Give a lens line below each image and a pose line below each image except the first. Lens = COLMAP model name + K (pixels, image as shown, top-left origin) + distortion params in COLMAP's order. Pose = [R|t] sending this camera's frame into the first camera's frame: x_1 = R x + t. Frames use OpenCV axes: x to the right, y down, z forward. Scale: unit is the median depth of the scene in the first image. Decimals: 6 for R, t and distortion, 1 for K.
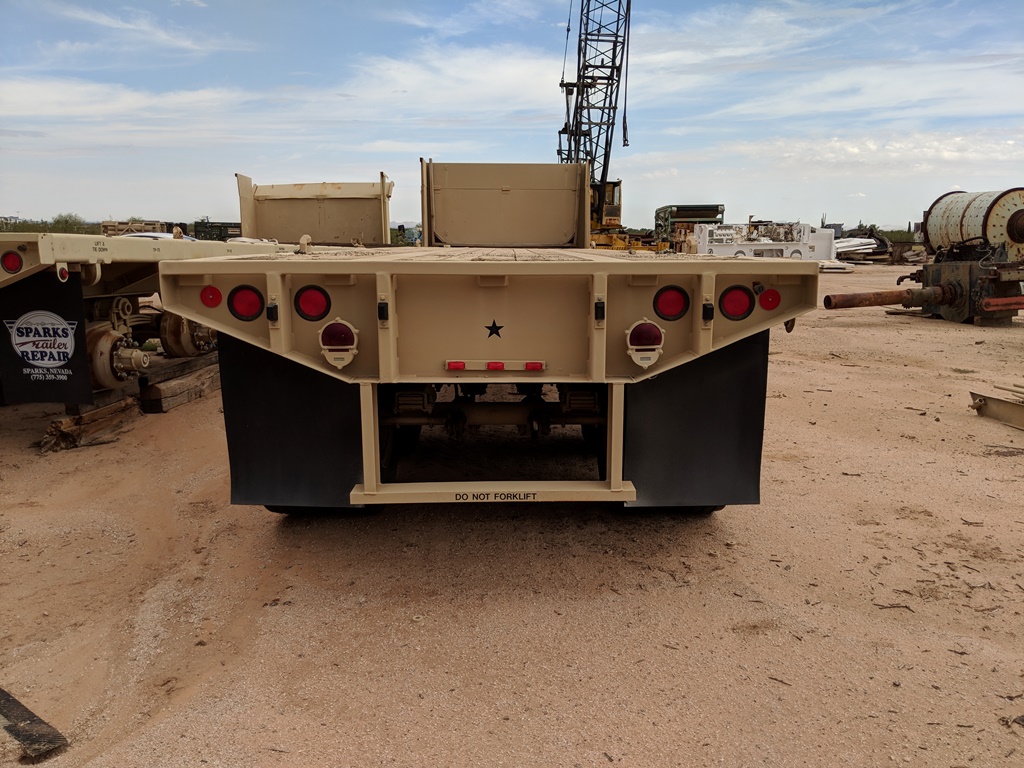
lens RADIAL K [[814.2, 0, 513.0], [0, 814.2, 385.7], [0, 0, 1]] dist [0.034968, -0.000021]
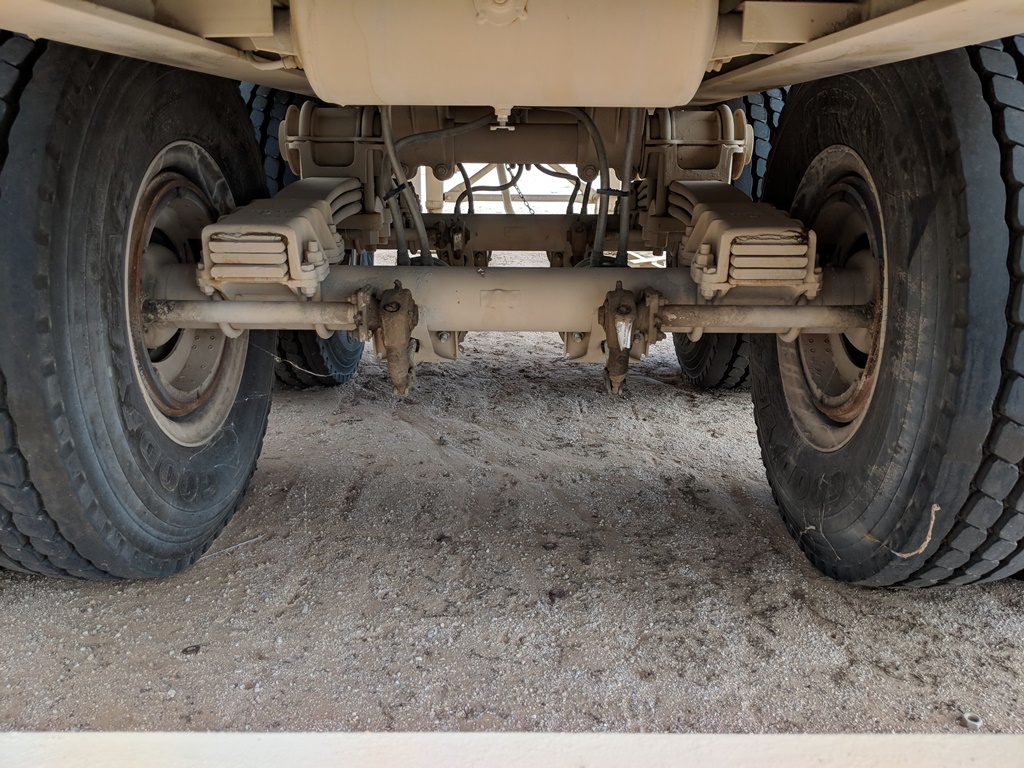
lens RADIAL K [[814.2, 0, 512.1], [0, 814.2, 387.1], [0, 0, 1]] dist [0.034968, -0.000021]
pose [[0.999786, 0.011312, -0.017325, -0.011907], [-0.009344, 0.993915, 0.109749, 0.034693], [0.018461, -0.109564, 0.993808, 0.665696]]
